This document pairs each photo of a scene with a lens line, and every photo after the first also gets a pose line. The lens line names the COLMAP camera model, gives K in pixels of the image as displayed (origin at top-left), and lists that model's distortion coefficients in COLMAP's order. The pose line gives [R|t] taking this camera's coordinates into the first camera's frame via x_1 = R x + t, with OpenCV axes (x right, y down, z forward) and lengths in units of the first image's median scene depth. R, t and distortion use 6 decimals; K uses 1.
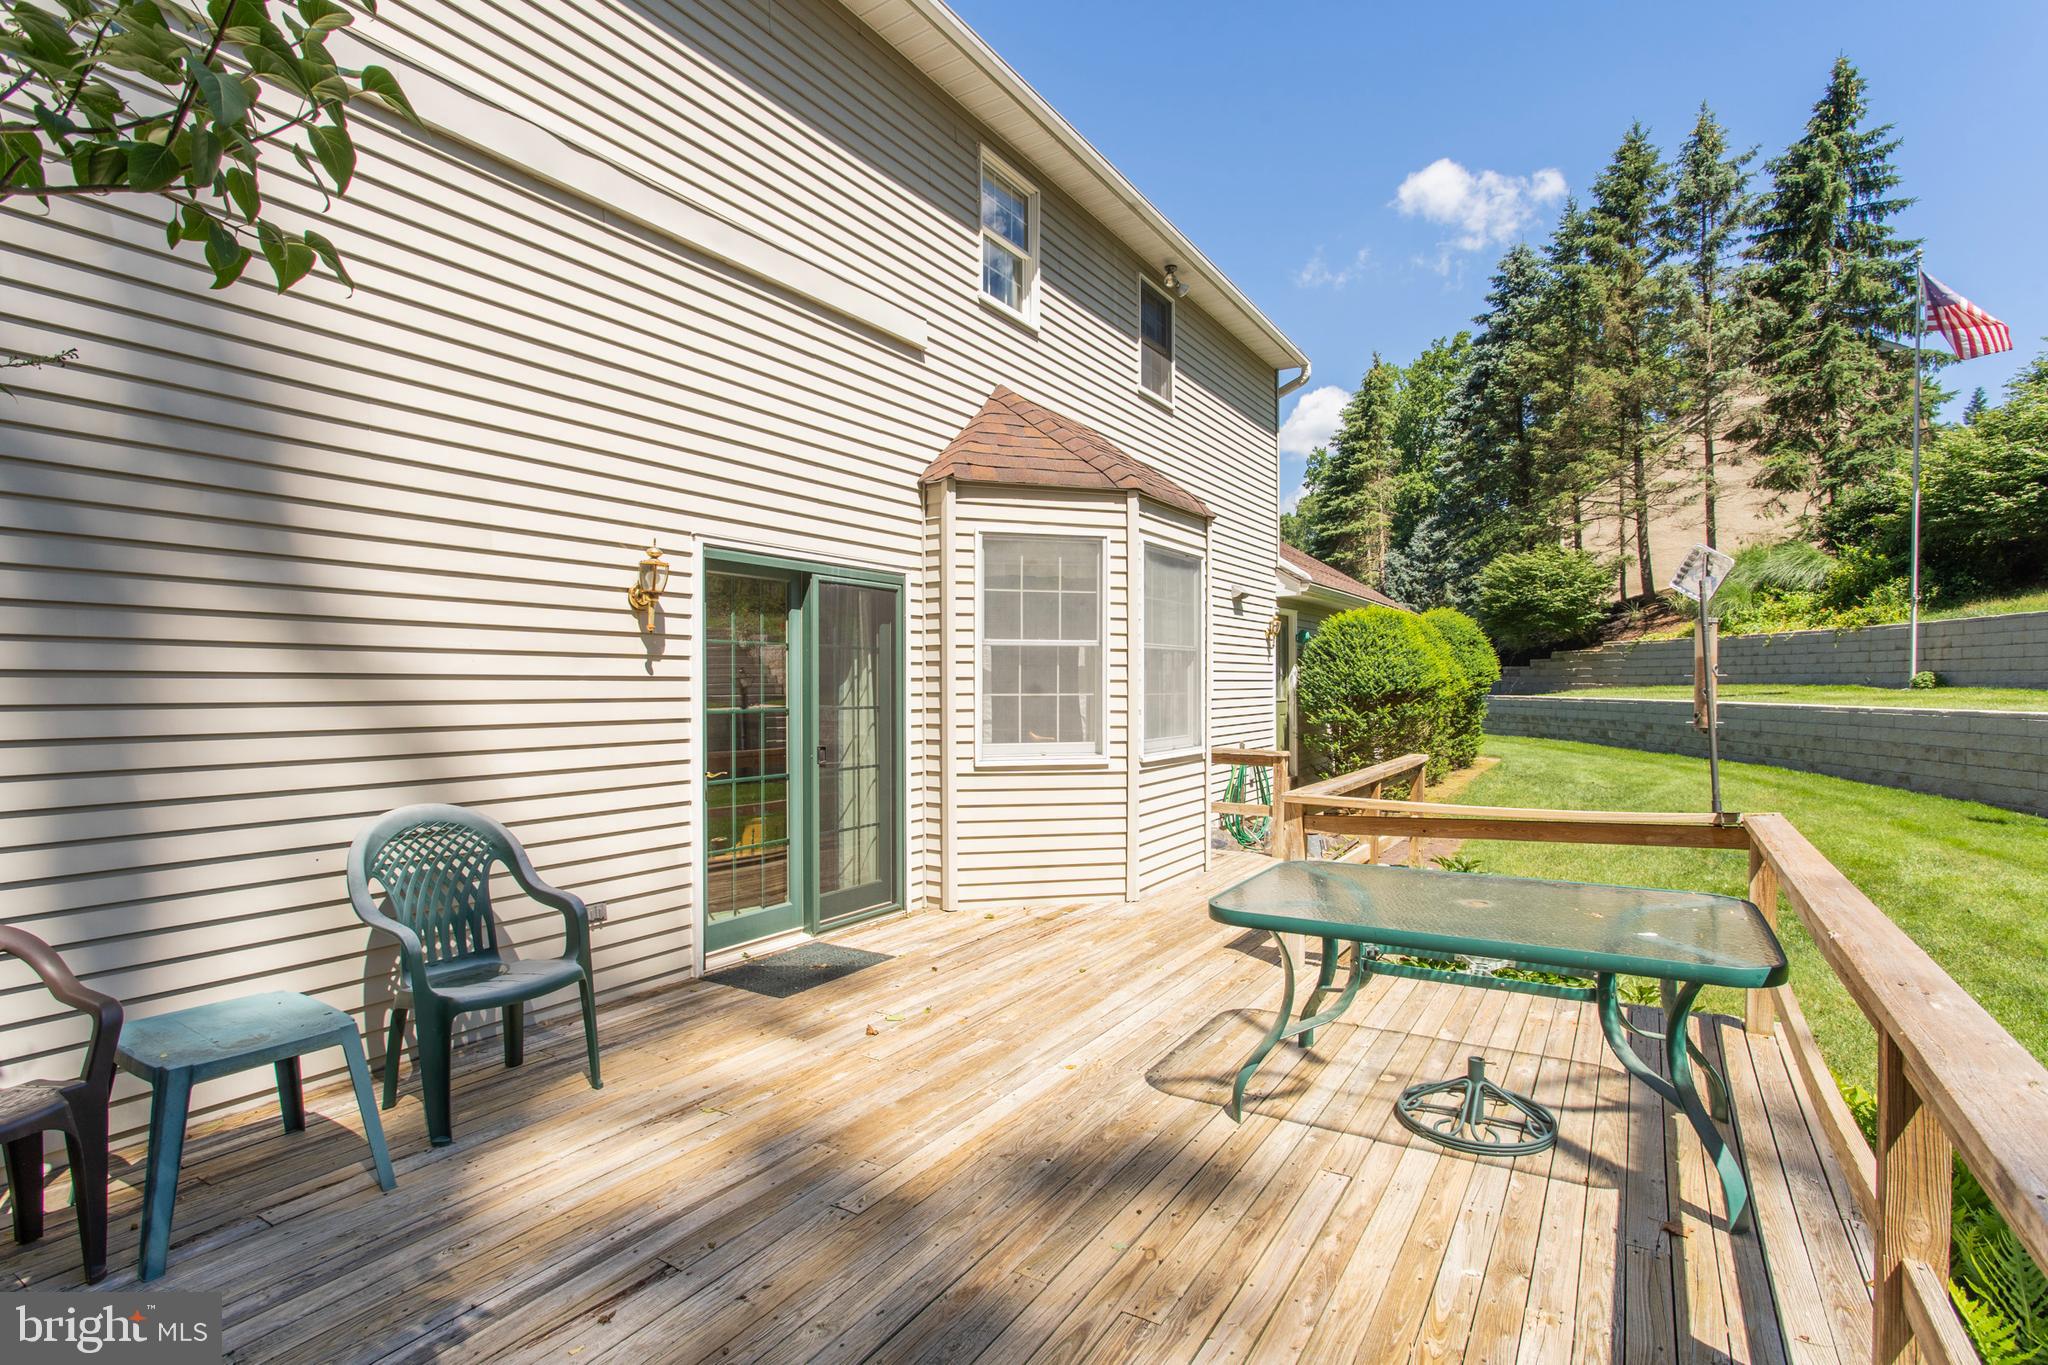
lens RADIAL K [[996.3, 0, 1023.6], [0, 996.3, 688.4], [0, 0, 1]] dist [-0.016526, 0.008487]
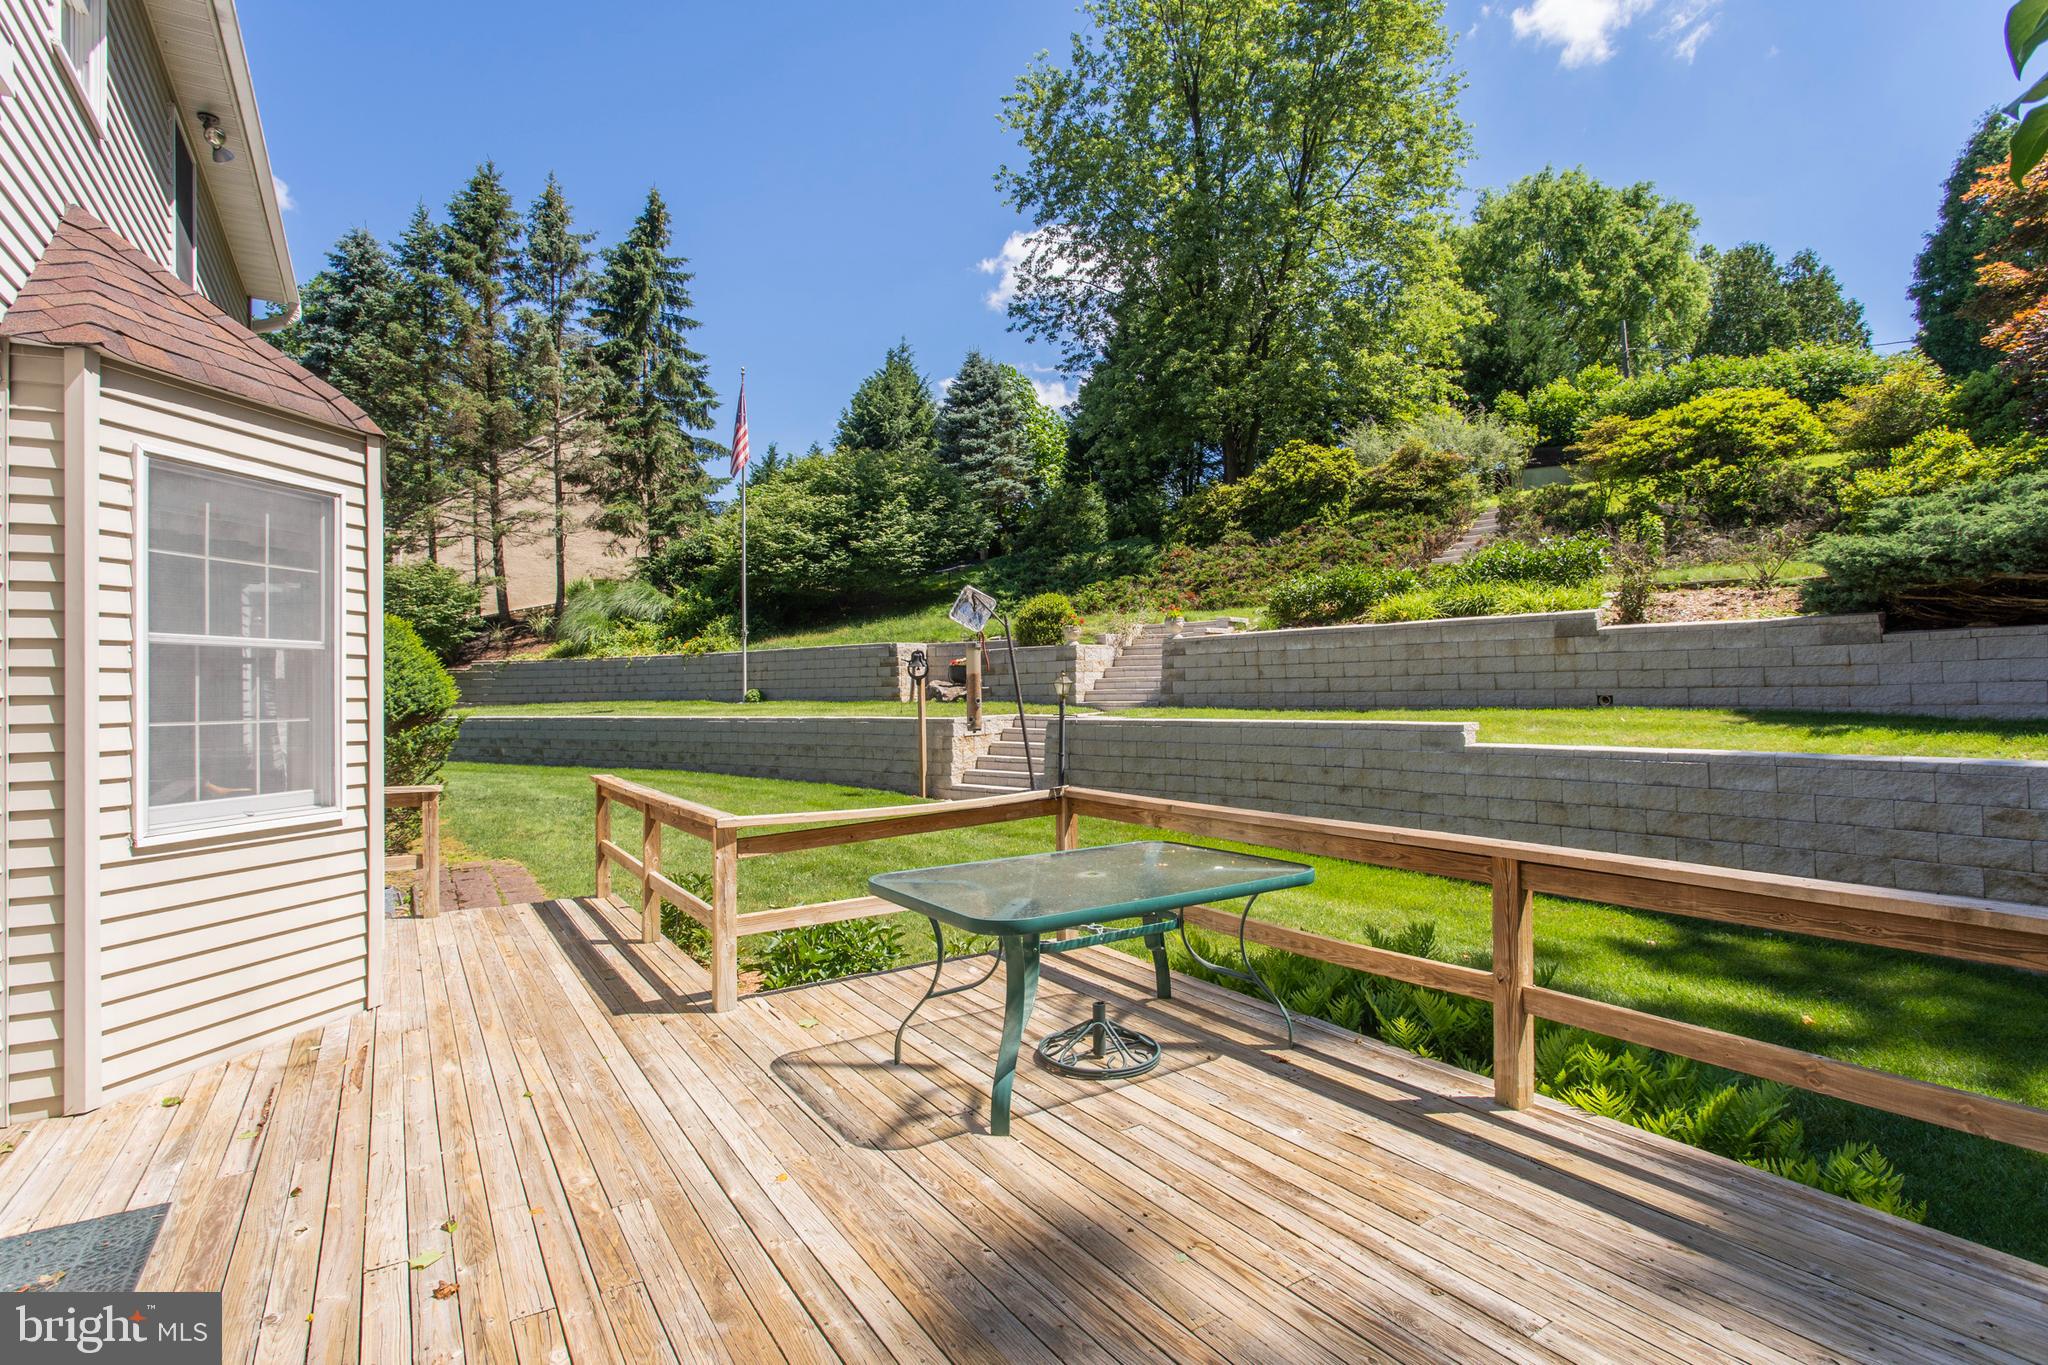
lens RADIAL K [[1001.6, 0, 1021.1], [0, 1001.6, 674.5], [0, 0, 1]] dist [-0.005727, 0.001037]
pose [[0.443615, 0.011218, 0.896147, -0.079169], [0.019206, 0.999573, -0.022021, -0.000208], [-0.896012, 0.026981, 0.443210, 0.061840]]
